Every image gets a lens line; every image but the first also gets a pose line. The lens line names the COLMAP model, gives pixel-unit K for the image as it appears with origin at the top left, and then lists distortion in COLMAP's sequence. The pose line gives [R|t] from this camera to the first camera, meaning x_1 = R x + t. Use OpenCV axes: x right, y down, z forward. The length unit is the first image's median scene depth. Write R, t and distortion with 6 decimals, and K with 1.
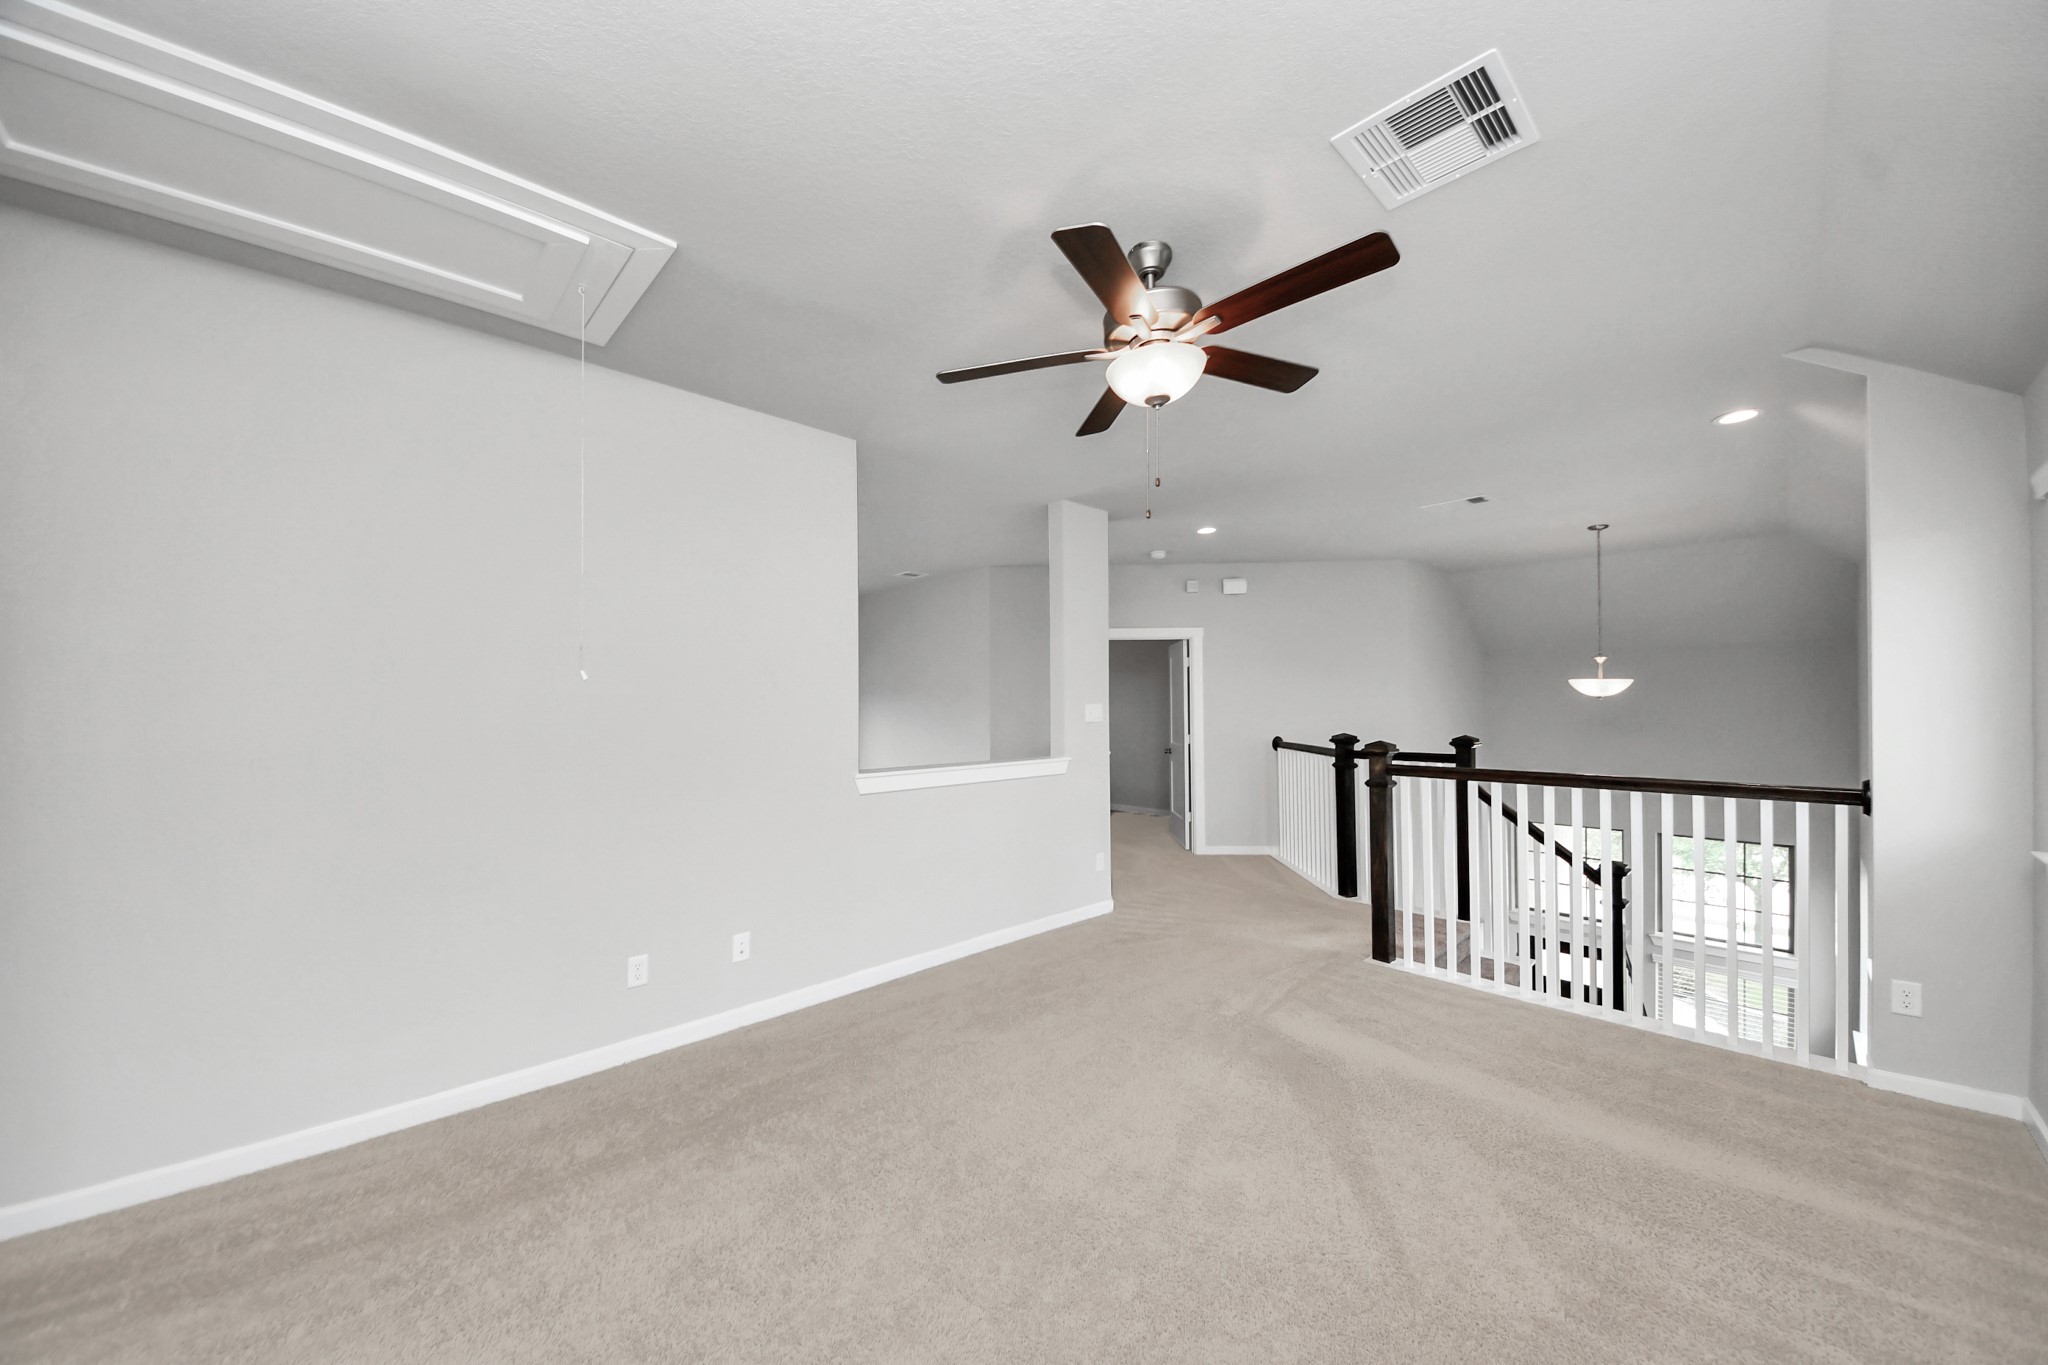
lens RADIAL K [[741.1, 0, 1027.2], [0, 741.1, 697.2], [0, 0, 1]] dist [0.000443, -0.007081]
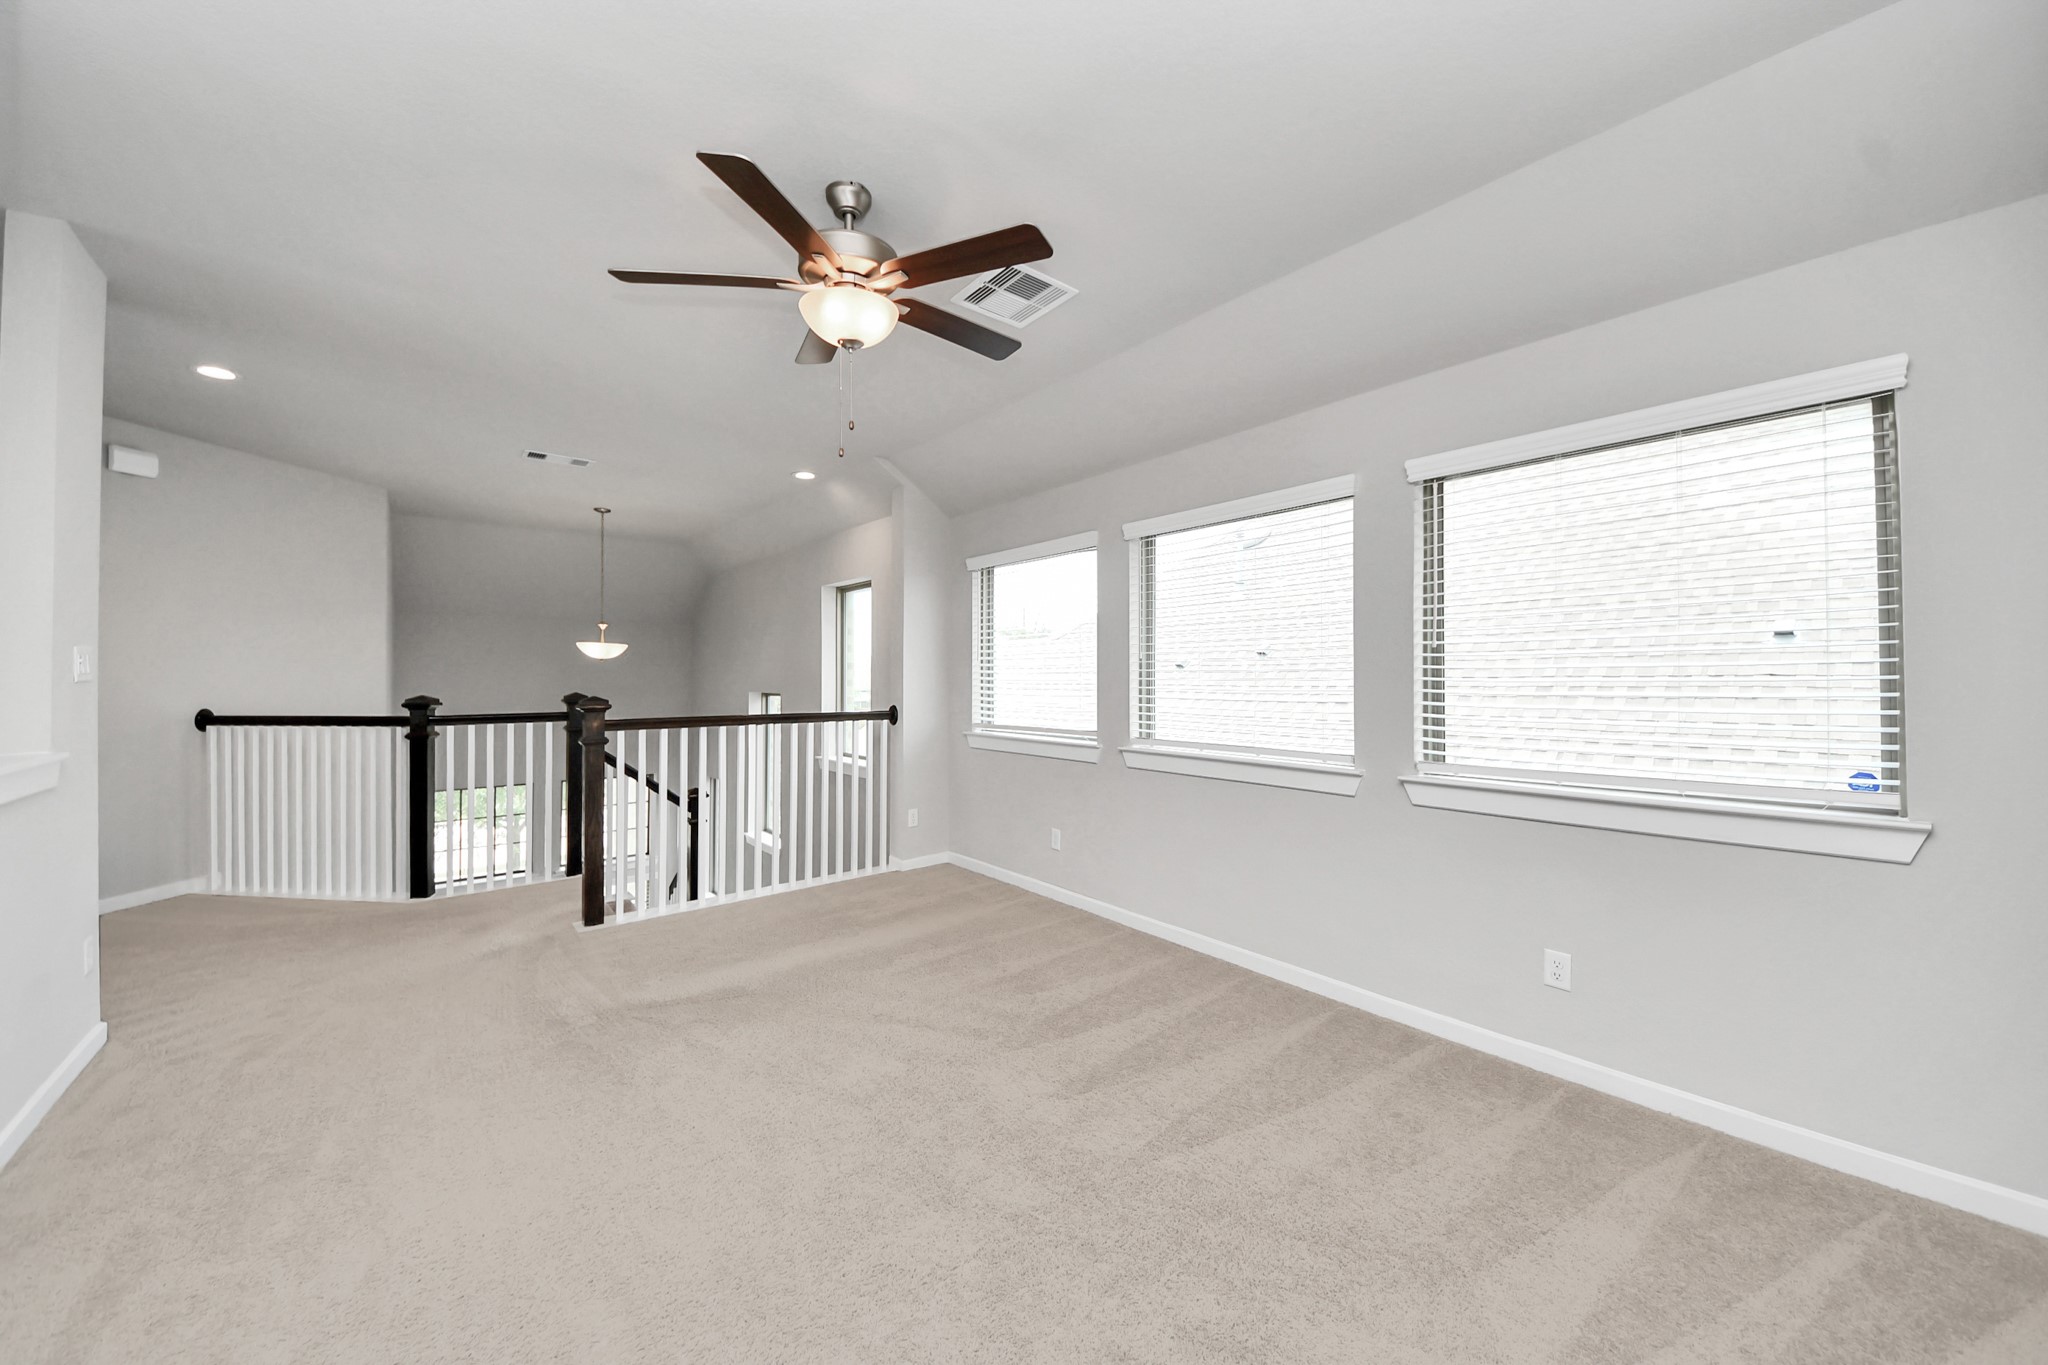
lens RADIAL K [[724.0, 0, 1024.0], [0, 724.0, 682.5], [0, 0, 1]] dist [-0.000055, -0.000041]
pose [[0.056296, -0.009741, 0.998367, -0.403970], [-0.014339, 0.999841, 0.010563, 0.019708], [-0.998311, -0.014910, 0.056148, 0.361020]]
